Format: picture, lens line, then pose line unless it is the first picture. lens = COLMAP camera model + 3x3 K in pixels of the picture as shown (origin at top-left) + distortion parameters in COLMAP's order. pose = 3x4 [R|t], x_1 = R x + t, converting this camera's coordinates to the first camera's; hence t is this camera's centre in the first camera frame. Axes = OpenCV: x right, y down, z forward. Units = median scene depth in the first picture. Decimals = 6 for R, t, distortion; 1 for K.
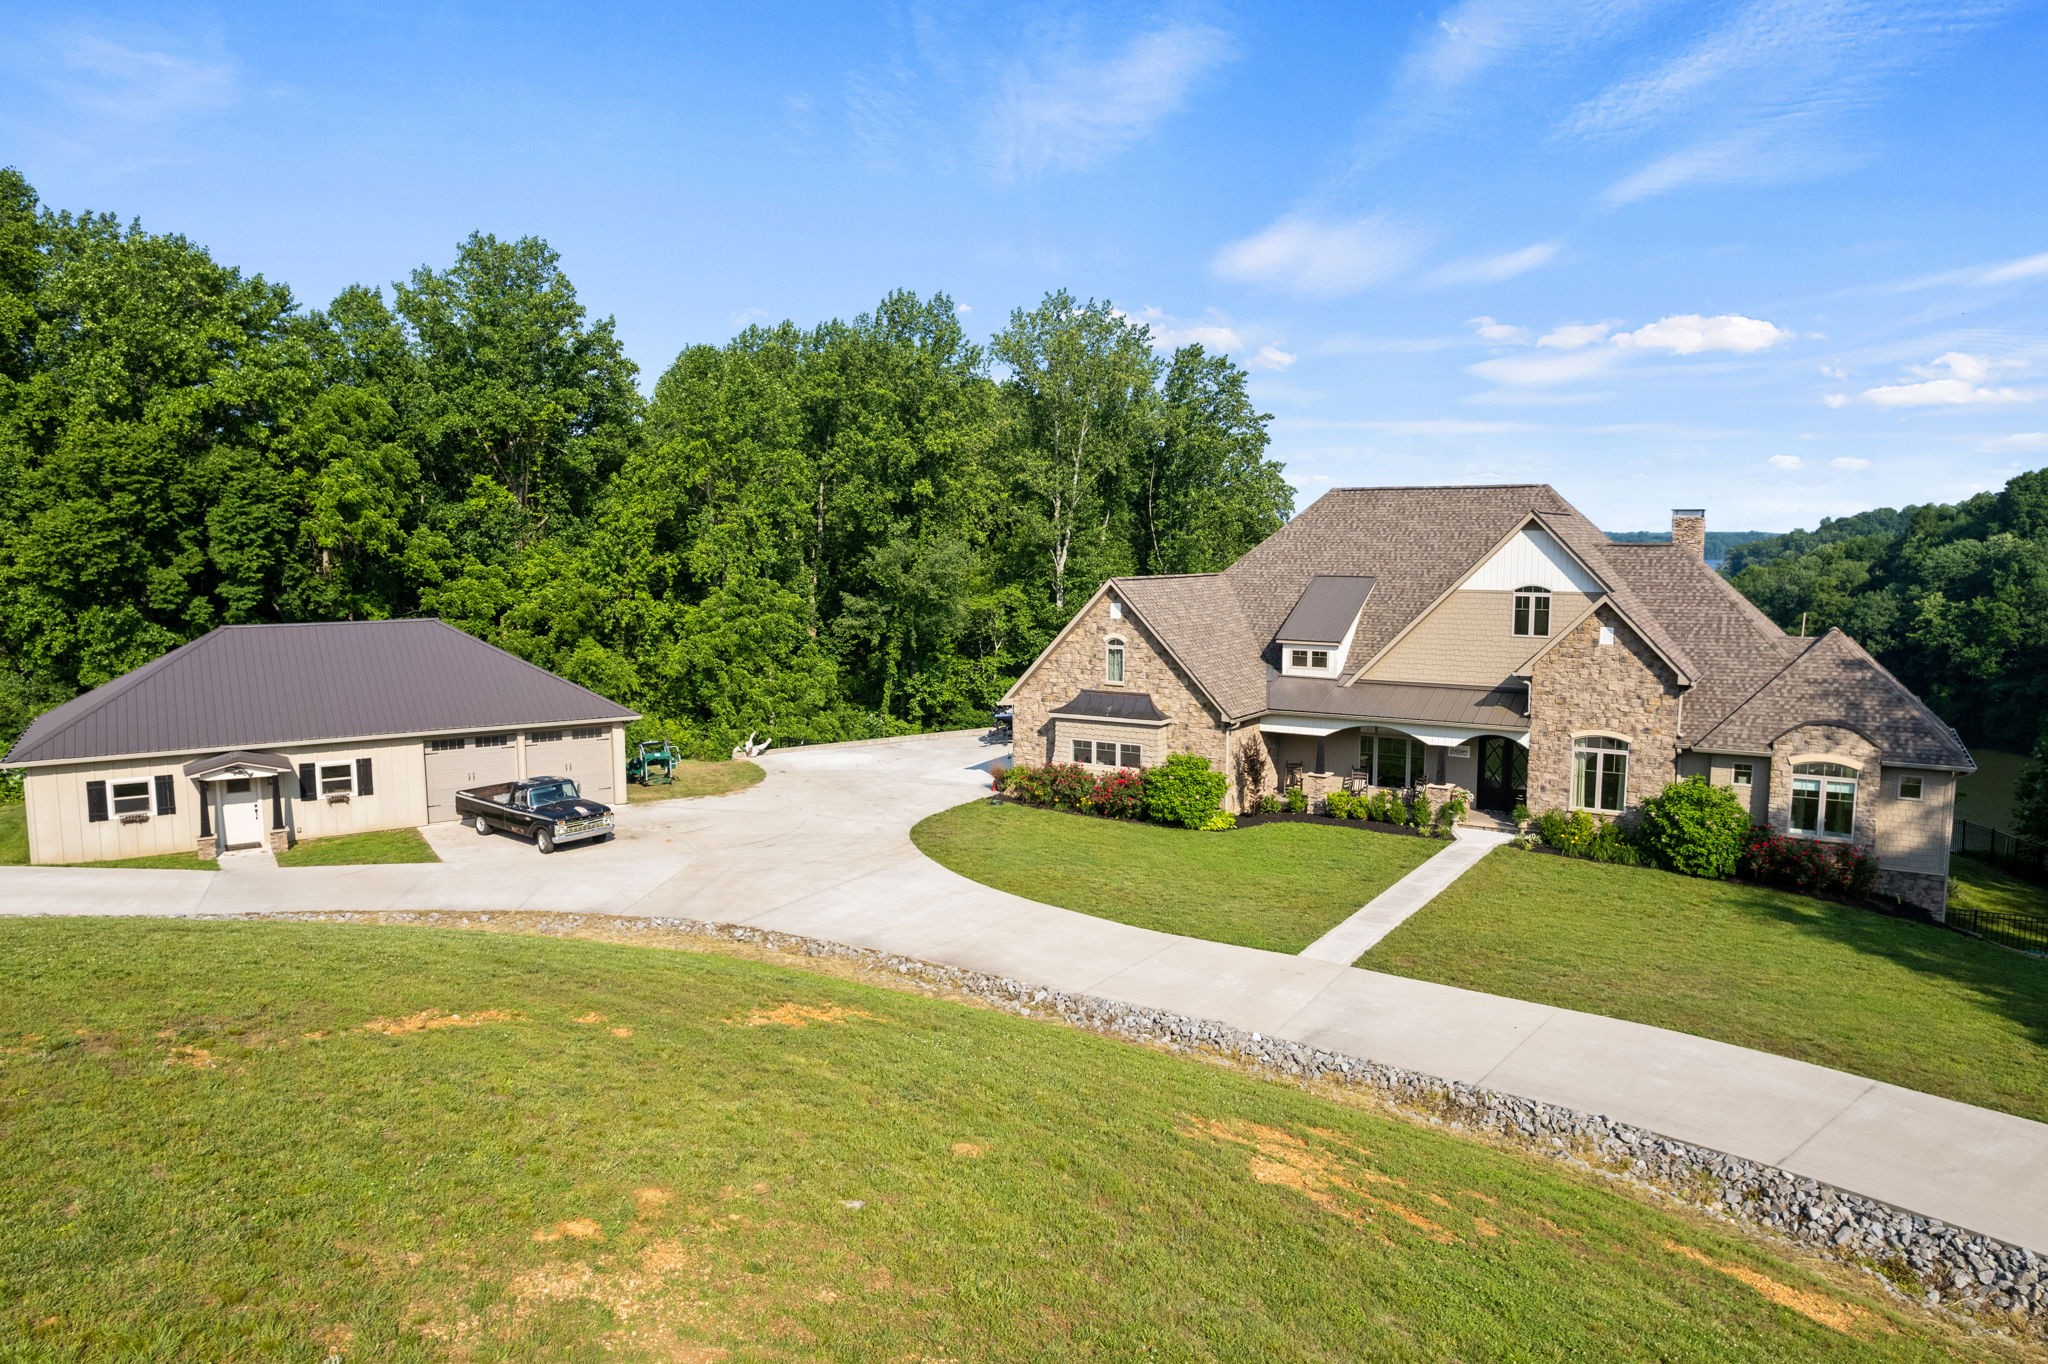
lens RADIAL K [[1323.2, 0, 1024.0], [0, 1323.2, 682.0], [0, 0, 1]] dist [-0.049830, -0.003018]
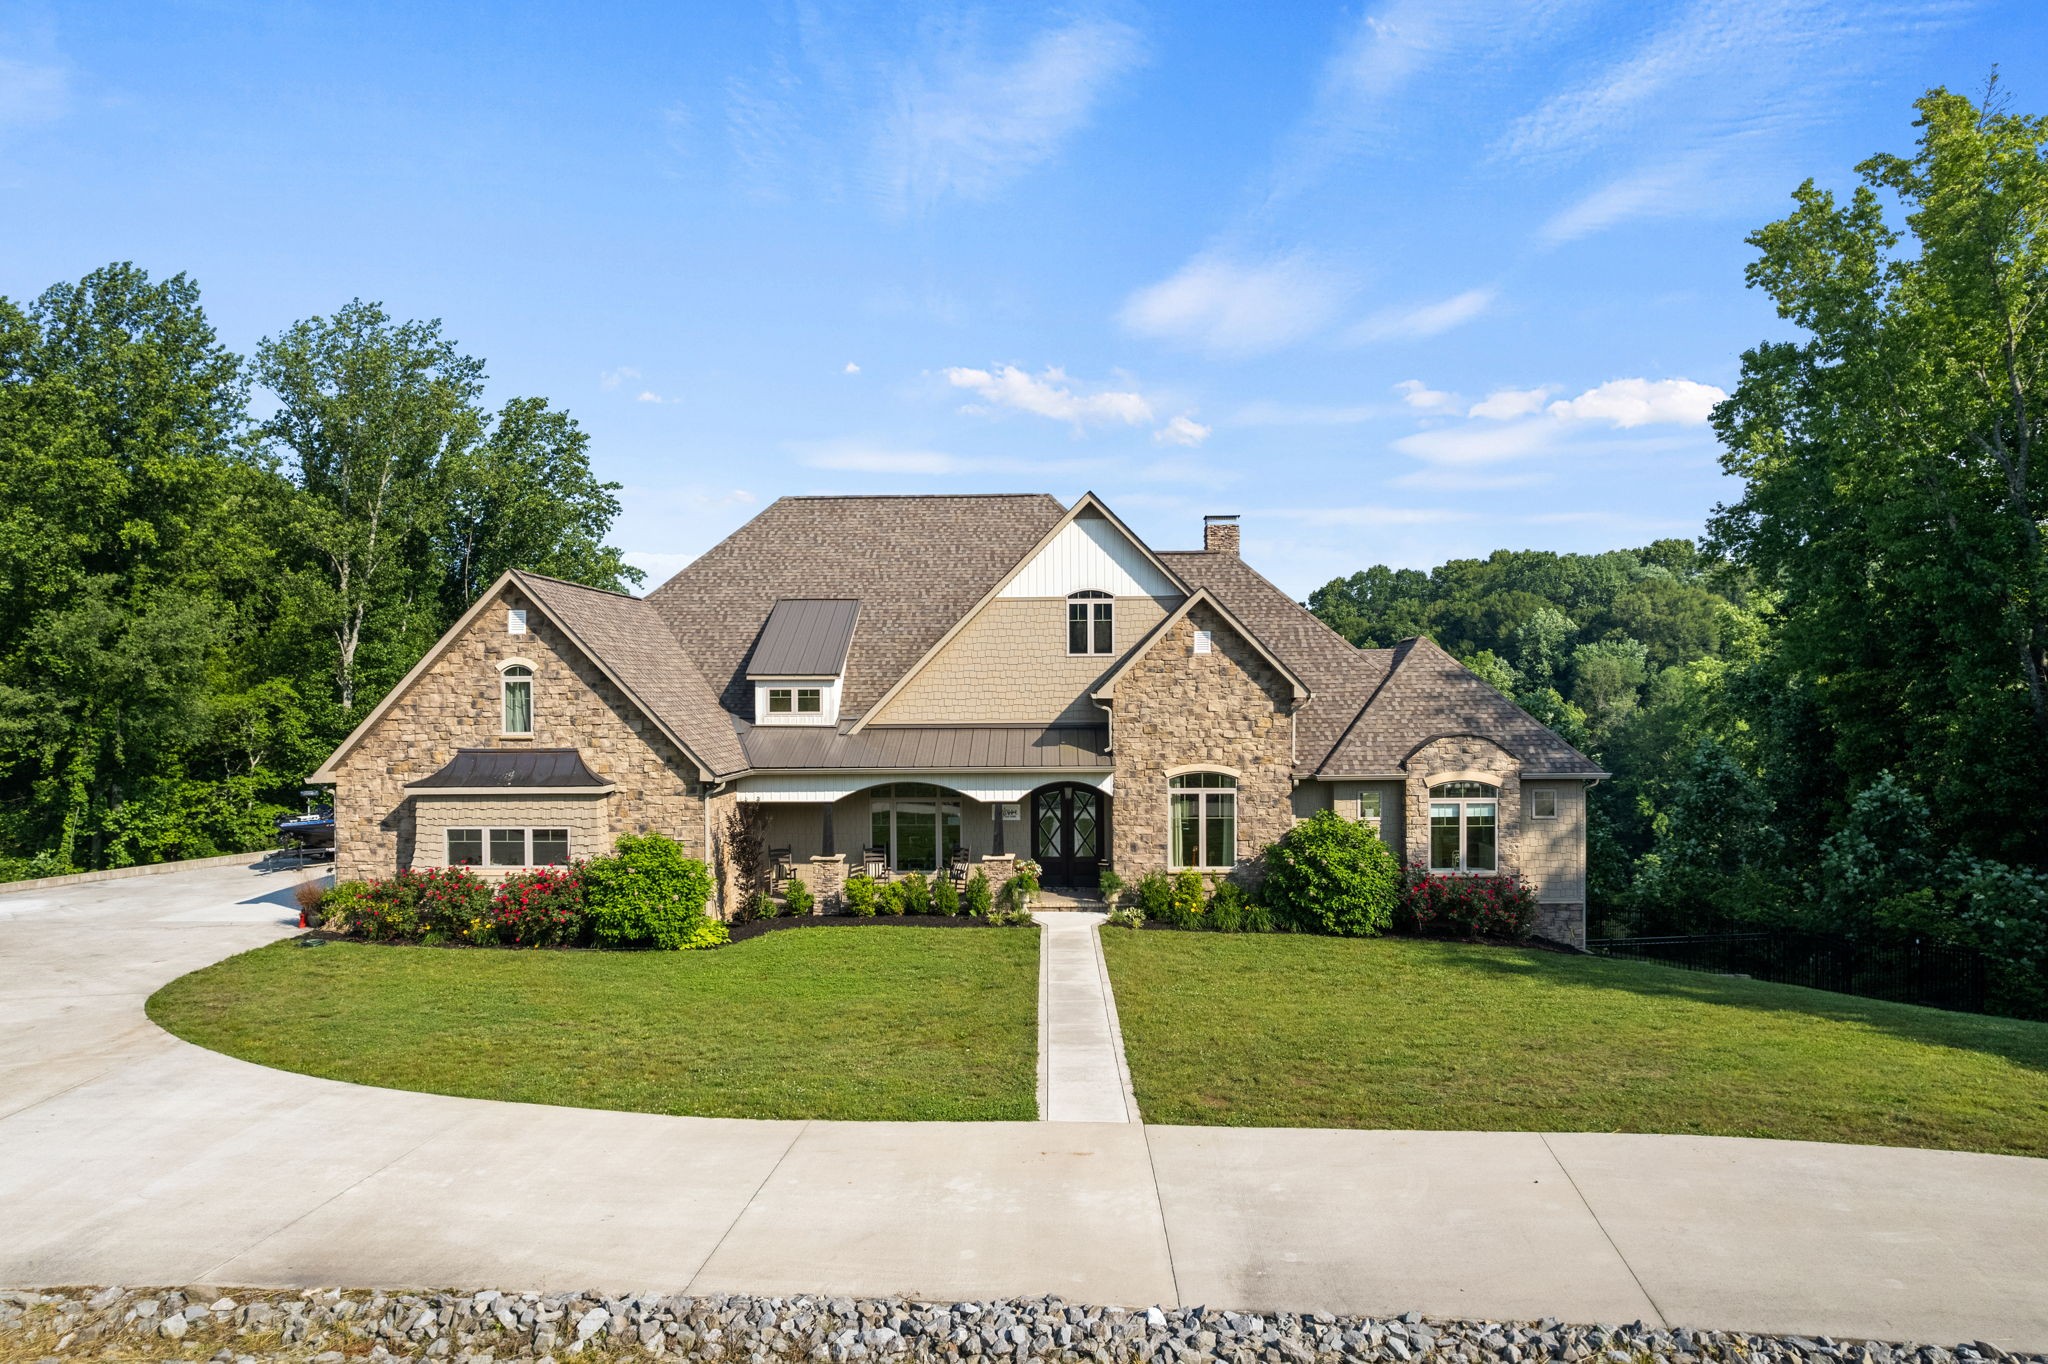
lens RADIAL K [[1327.6, 0, 1015.3], [0, 1327.6, 683.8], [0, 0, 1]] dist [-0.065154, 0.064490]
pose [[0.862554, -0.002486, 0.505959, -0.048439], [0.060602, 0.993297, -0.098434, 0.056293], [-0.502323, 0.115567, 0.856923, 0.353399]]
